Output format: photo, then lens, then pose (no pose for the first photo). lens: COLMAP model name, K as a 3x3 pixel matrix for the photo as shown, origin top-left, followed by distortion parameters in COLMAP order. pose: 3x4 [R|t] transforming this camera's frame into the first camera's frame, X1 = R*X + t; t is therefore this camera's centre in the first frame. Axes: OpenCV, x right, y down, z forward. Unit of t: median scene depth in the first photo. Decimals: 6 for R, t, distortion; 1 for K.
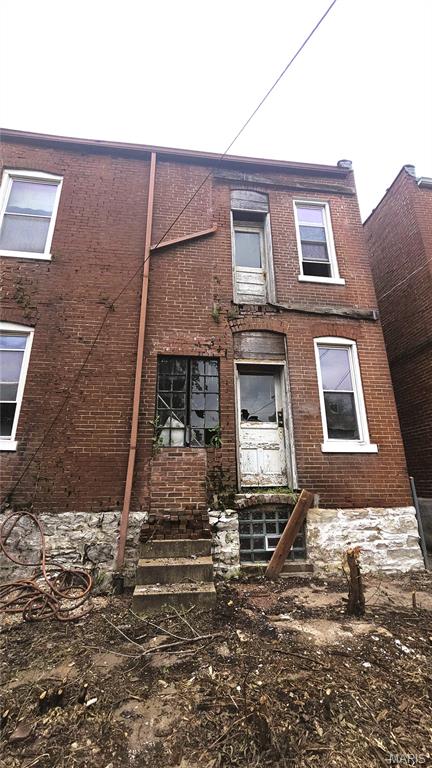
lens RADIAL K [[313.4, 0, 212.8], [0, 313.4, 384.9], [0, 0, 1]] dist [0.001635, 0.000302]
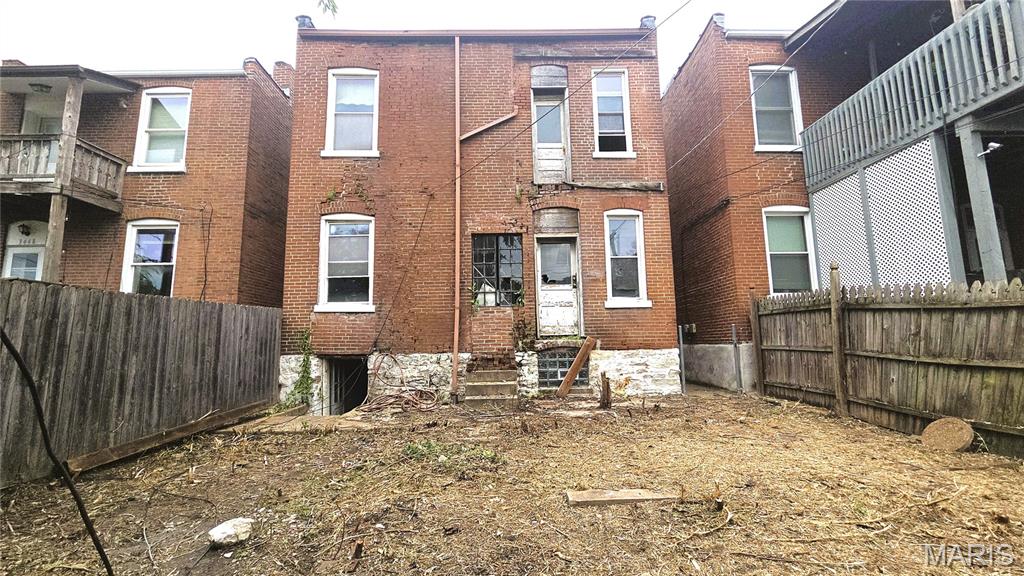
lens RADIAL K [[419.5, 0, 511.8], [0, 419.5, 289.8], [0, 0, 1]] dist [-0.001827, -0.000607]
pose [[0.995450, -0.026293, -0.091590, 0.130107], [0.041494, 0.984870, 0.168256, -0.153234], [0.085780, -0.171291, 0.981479, -0.661041]]
